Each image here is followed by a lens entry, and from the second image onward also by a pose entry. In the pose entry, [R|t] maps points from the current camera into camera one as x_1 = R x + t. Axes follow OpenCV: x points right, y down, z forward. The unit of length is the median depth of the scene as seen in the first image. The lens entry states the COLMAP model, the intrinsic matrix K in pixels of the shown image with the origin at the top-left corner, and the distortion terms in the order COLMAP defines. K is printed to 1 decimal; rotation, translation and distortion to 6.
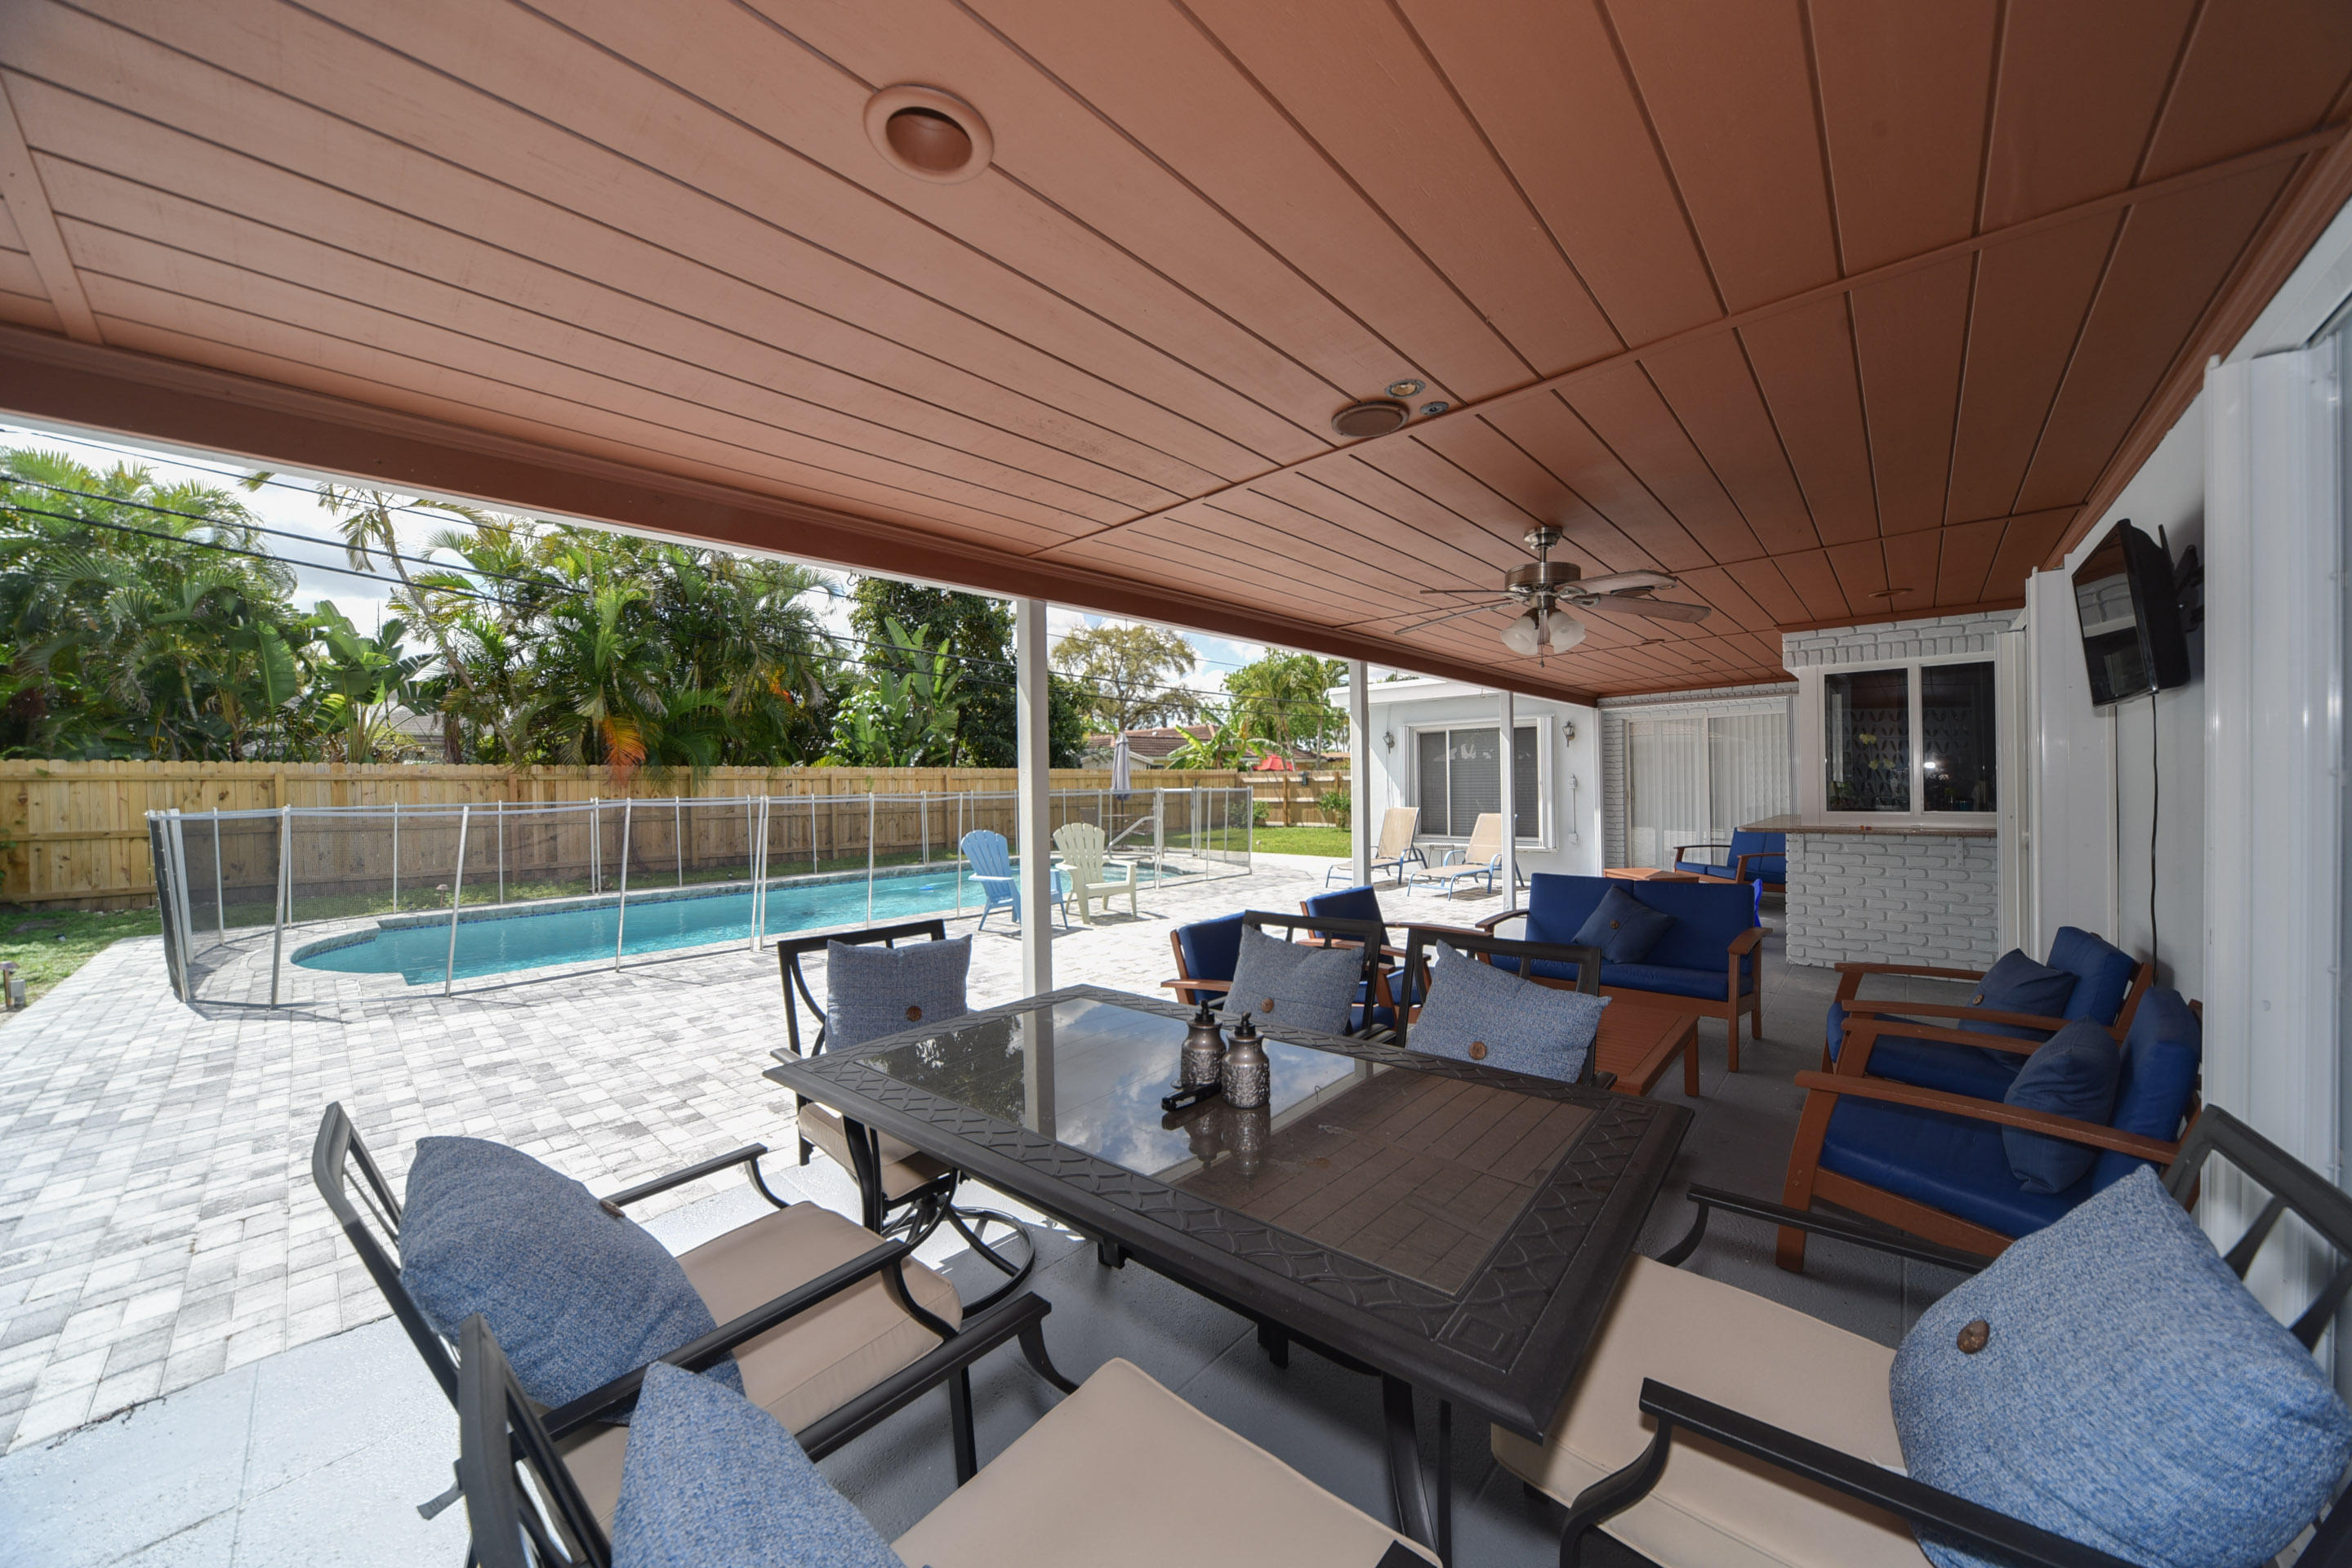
lens RADIAL K [[816.4, 0, 1206.2], [0, 816.4, 794.0], [0, 0, 1]] dist [-0.009579, 0.001914]
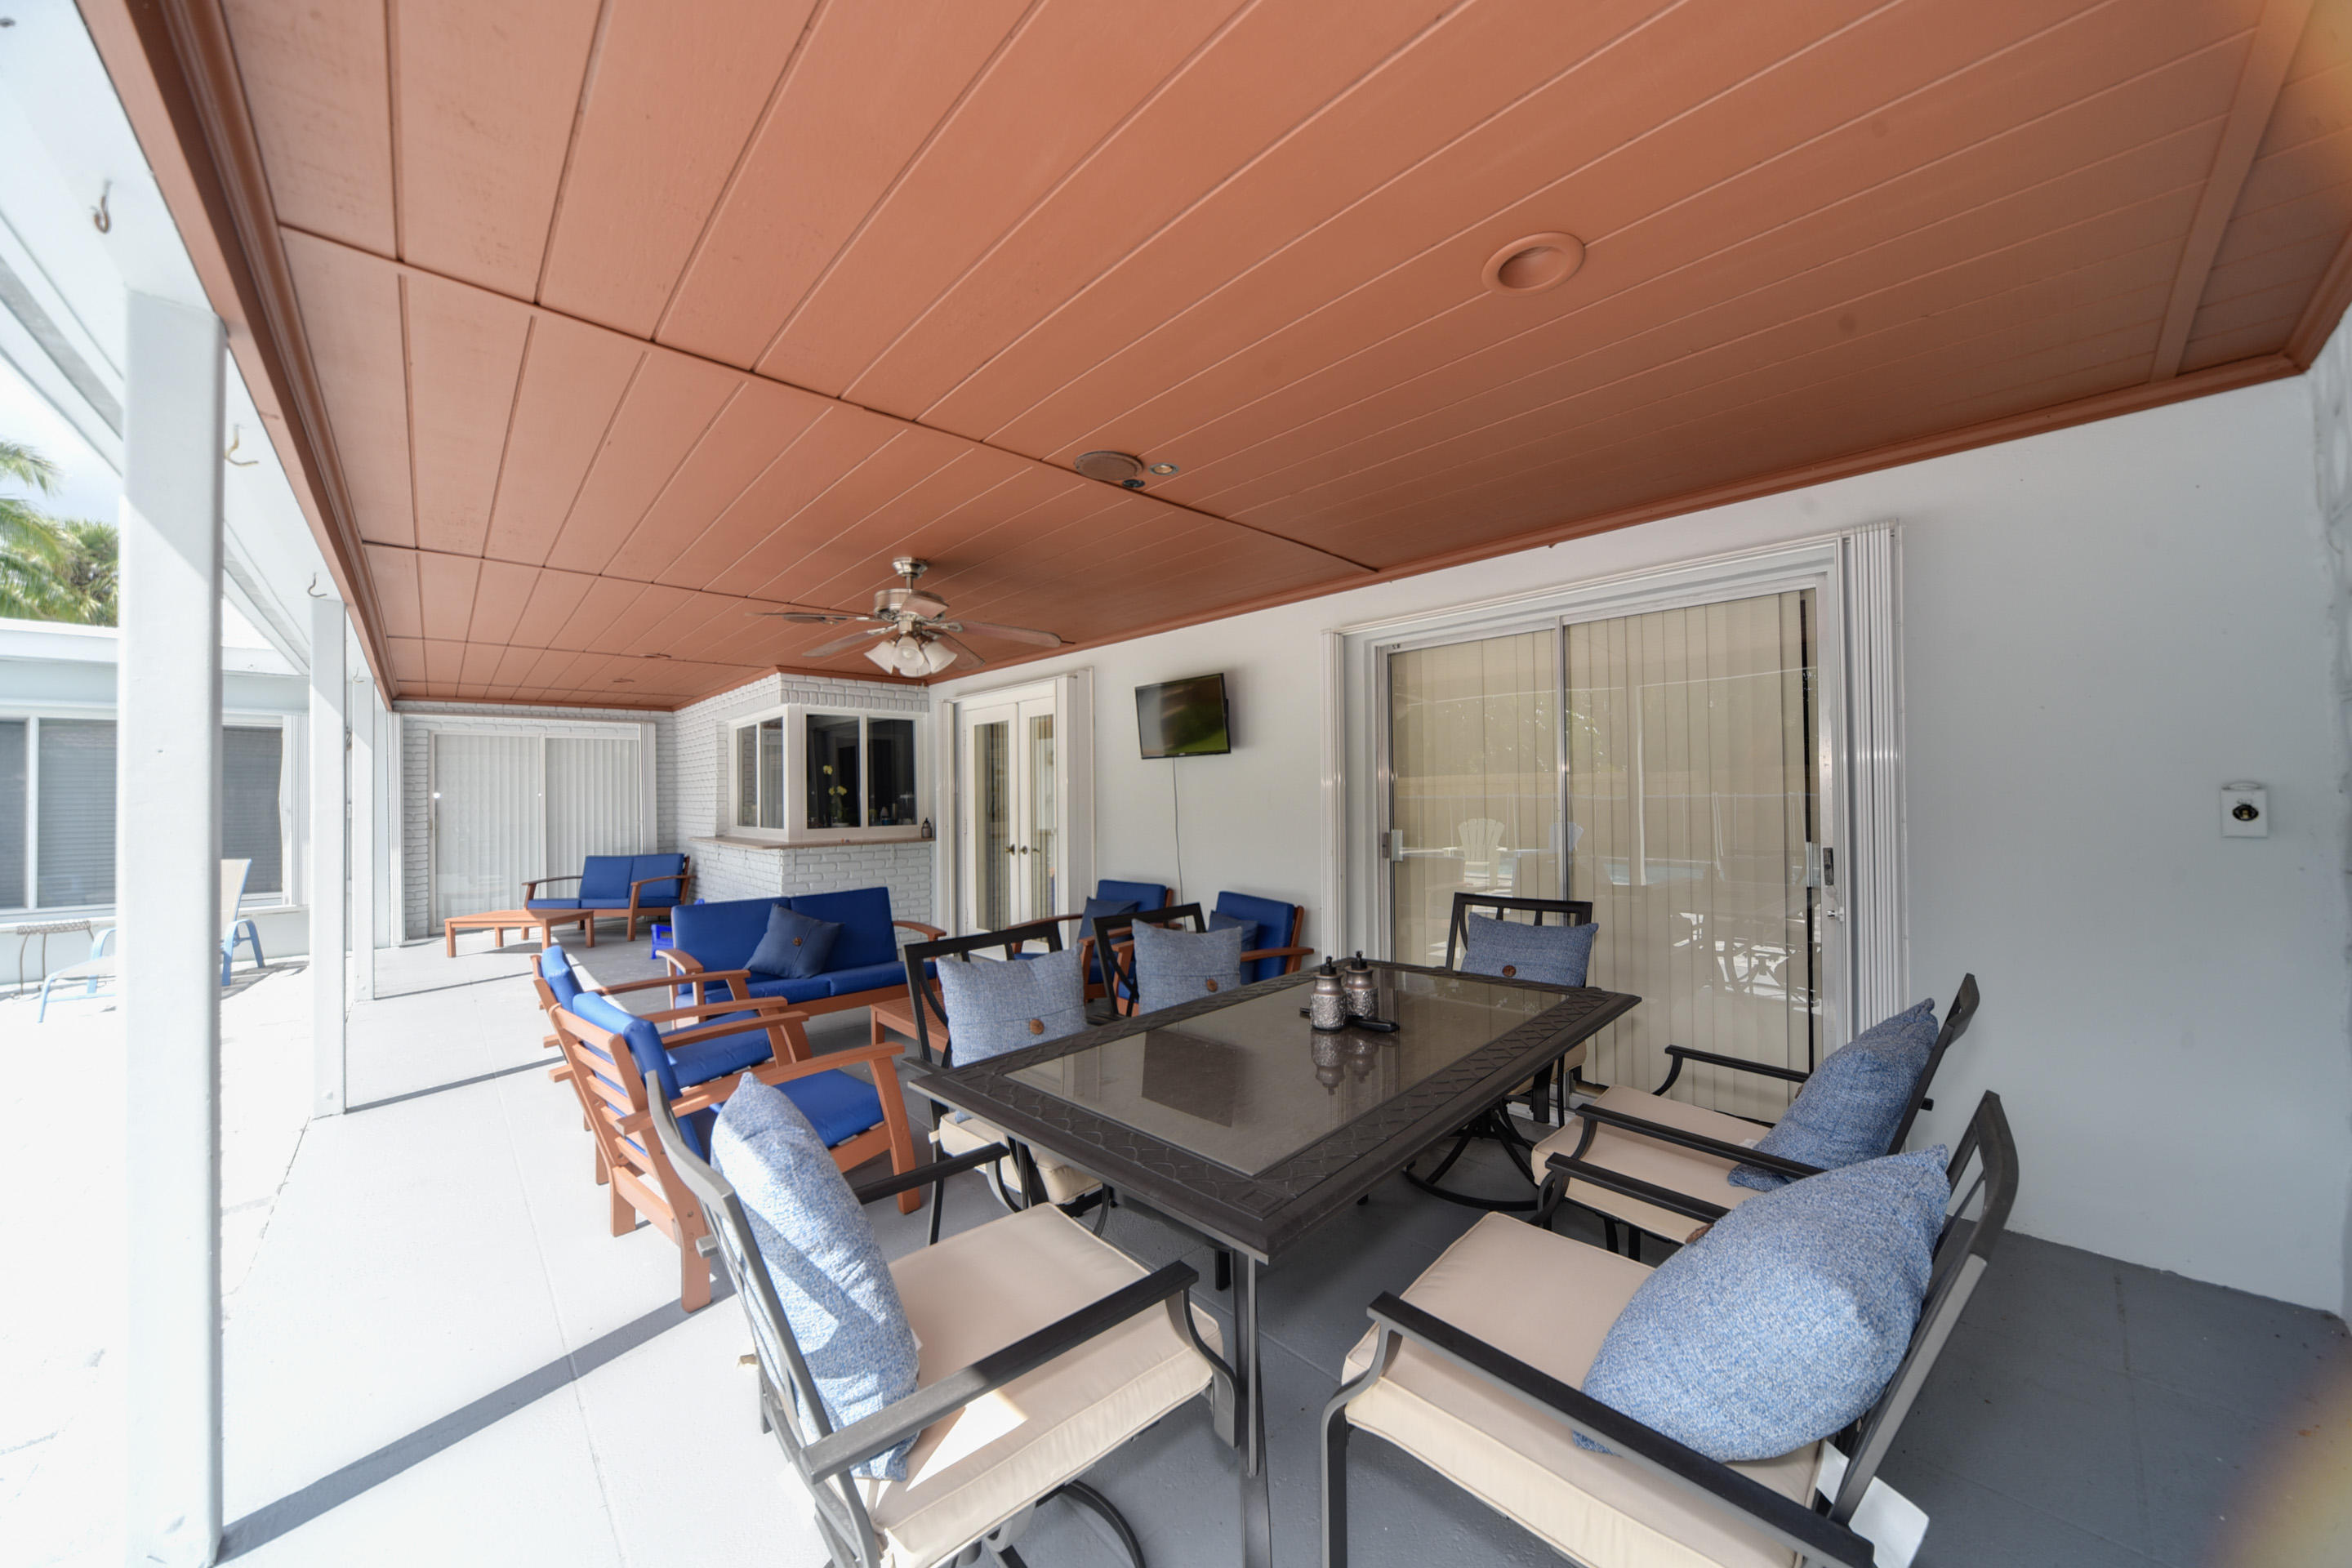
lens RADIAL K [[816.4, 0, 1206.2], [0, 816.4, 794.0], [0, 0, 1]] dist [-0.009579, 0.001914]
pose [[0.089892, 0.015544, 0.995830, -0.183892], [0.025005, 0.999528, -0.017859, 0.003182], [-0.995638, 0.026506, 0.089460, 0.157237]]
